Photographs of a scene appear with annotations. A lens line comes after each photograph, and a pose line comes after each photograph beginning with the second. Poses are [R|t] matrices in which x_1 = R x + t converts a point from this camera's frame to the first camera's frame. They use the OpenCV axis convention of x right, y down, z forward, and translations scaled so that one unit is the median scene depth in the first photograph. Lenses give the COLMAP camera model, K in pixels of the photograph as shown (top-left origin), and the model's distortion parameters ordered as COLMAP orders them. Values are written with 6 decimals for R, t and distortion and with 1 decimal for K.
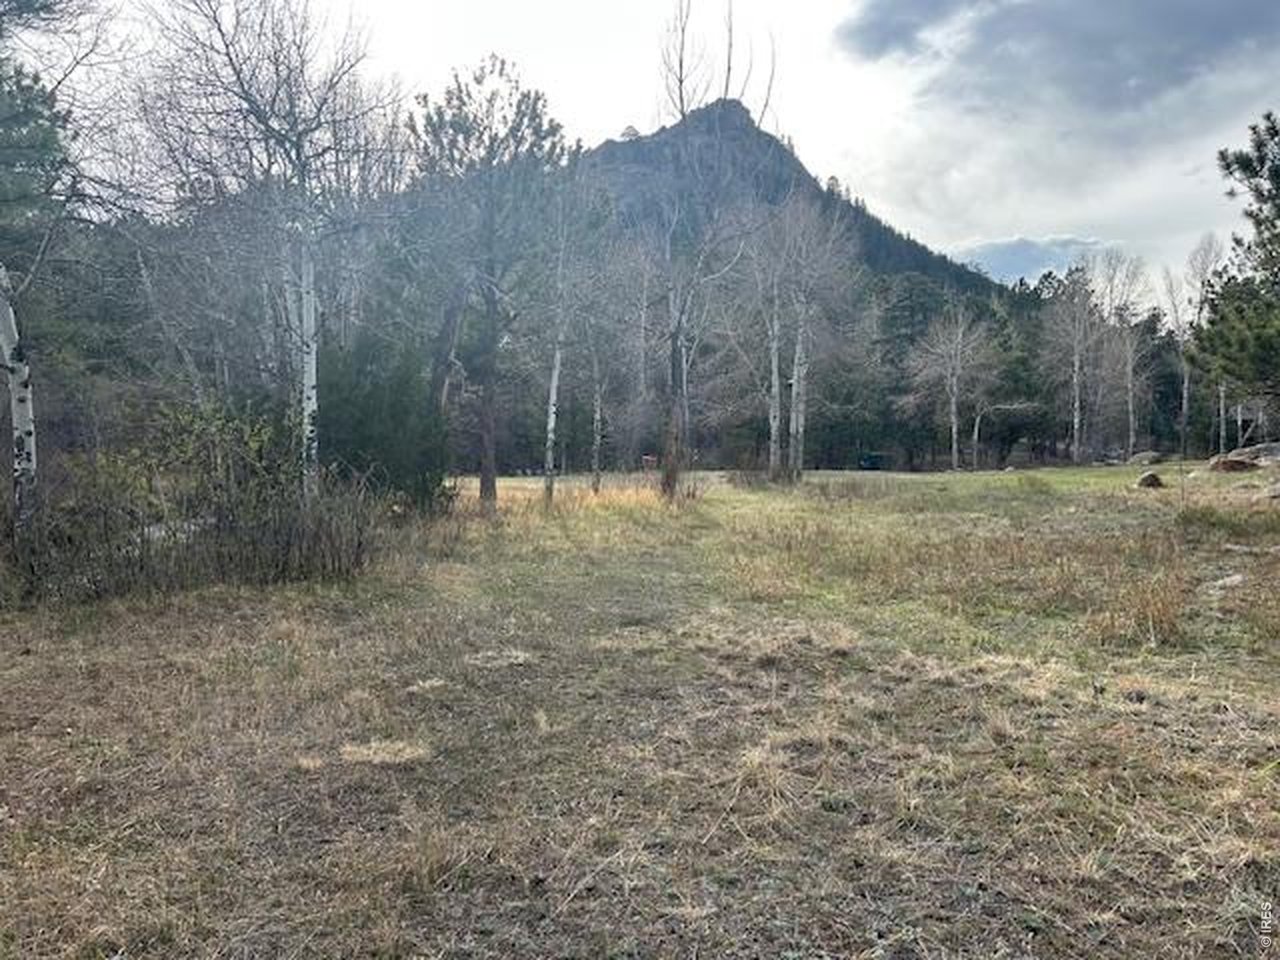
lens RADIAL K [[869.2, 0, 639.5], [0, 869.2, 497.5], [0, 0, 1]] dist [0.052743, -0.060032]
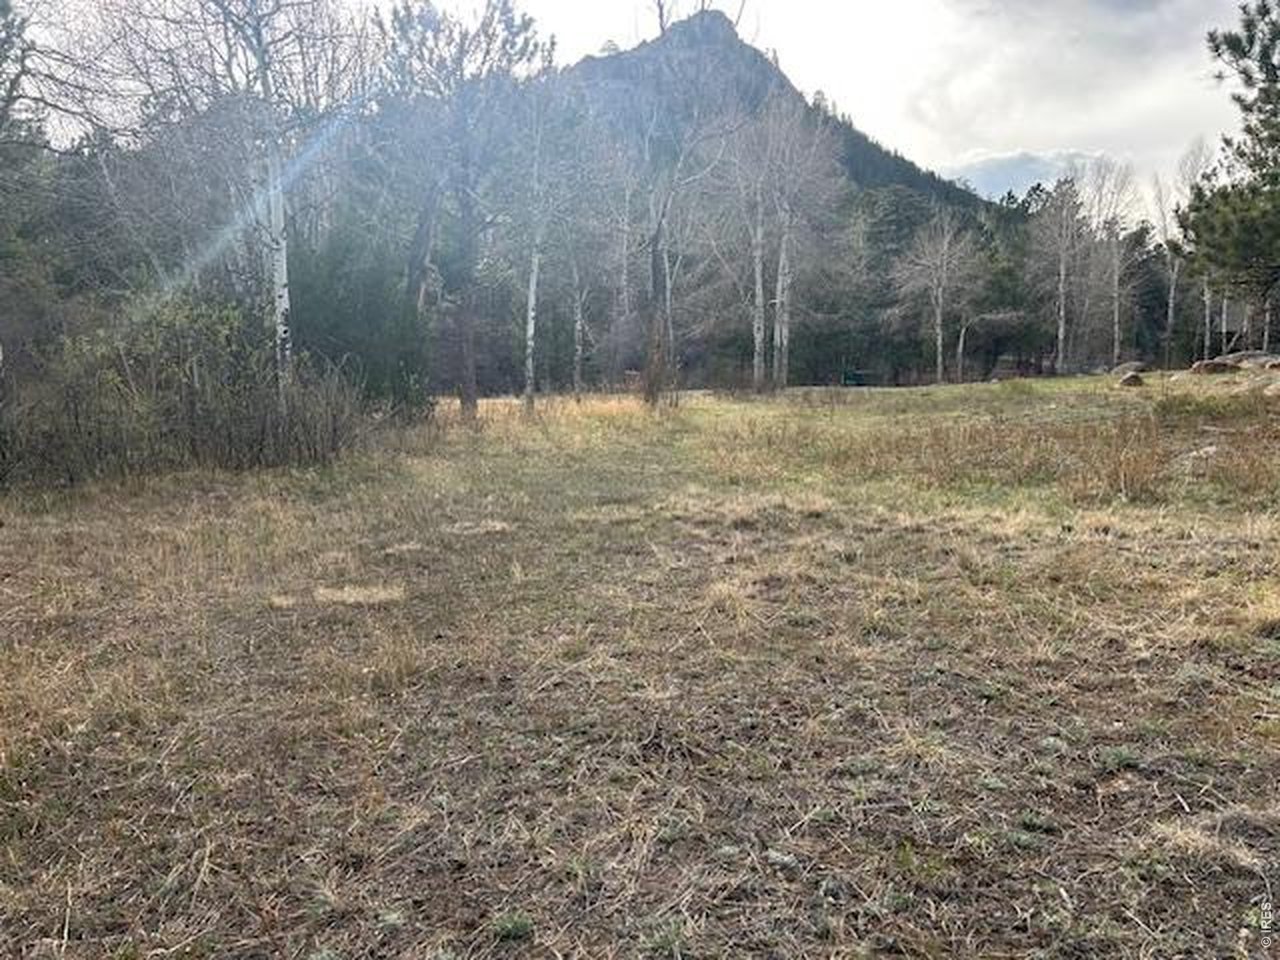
lens RADIAL K [[870.1, 0, 635.7], [0, 870.1, 485.1], [0, 0, 1]] dist [0.044195, -0.046983]
pose [[0.999807, -0.017026, 0.009852, 0.006051], [0.016314, 0.997533, 0.068271, 0.030769], [-0.010990, -0.068097, 0.997618, 0.000466]]
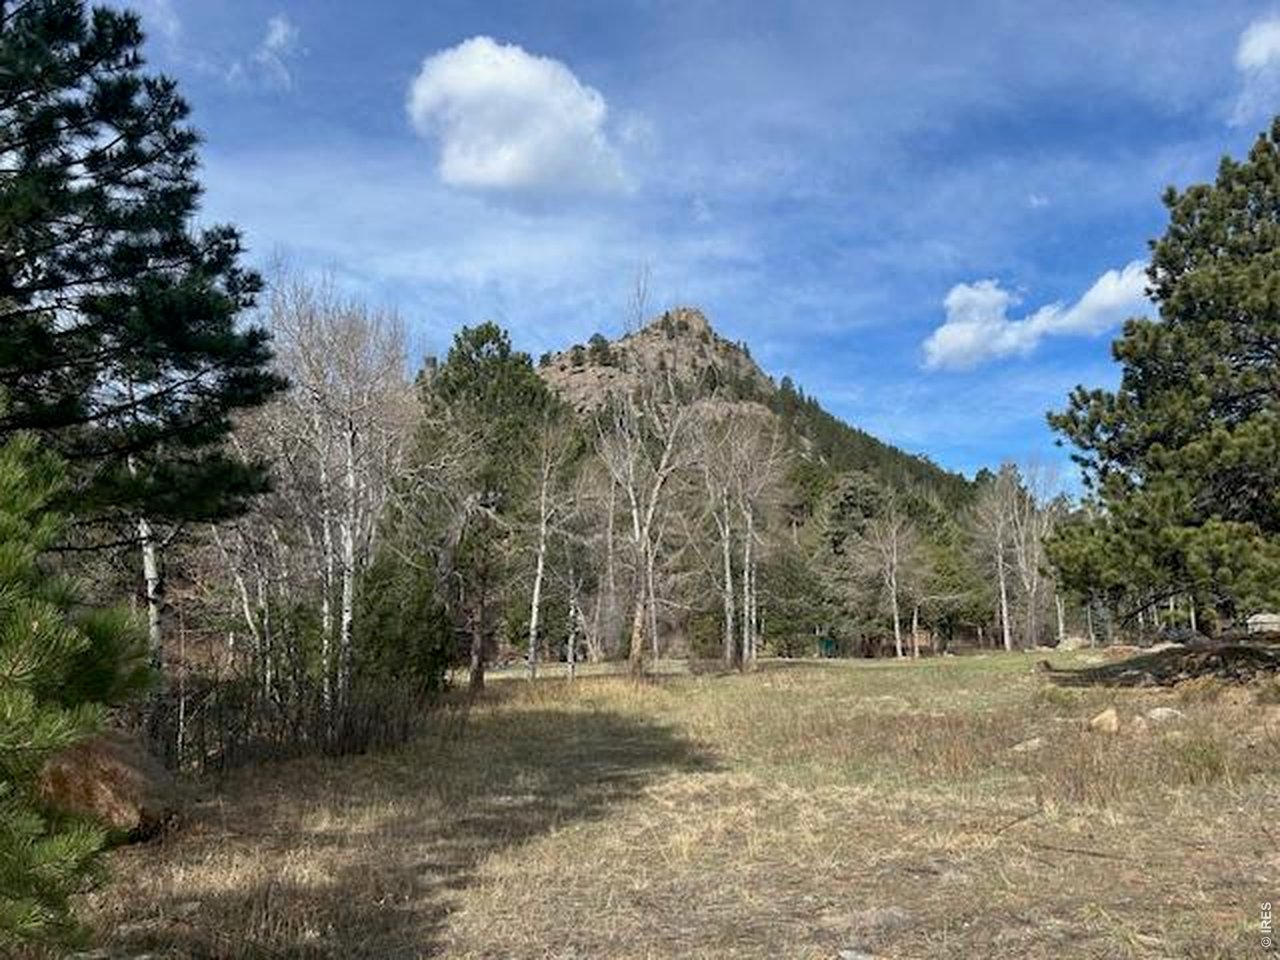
lens RADIAL K [[869.2, 0, 639.5], [0, 869.2, 497.5], [0, 0, 1]] dist [0.052743, -0.060032]
pose [[0.999281, -0.006596, 0.037331, -0.001108], [0.014322, 0.977450, -0.210681, -0.000083], [-0.035100, 0.211065, 0.976842, -0.241486]]
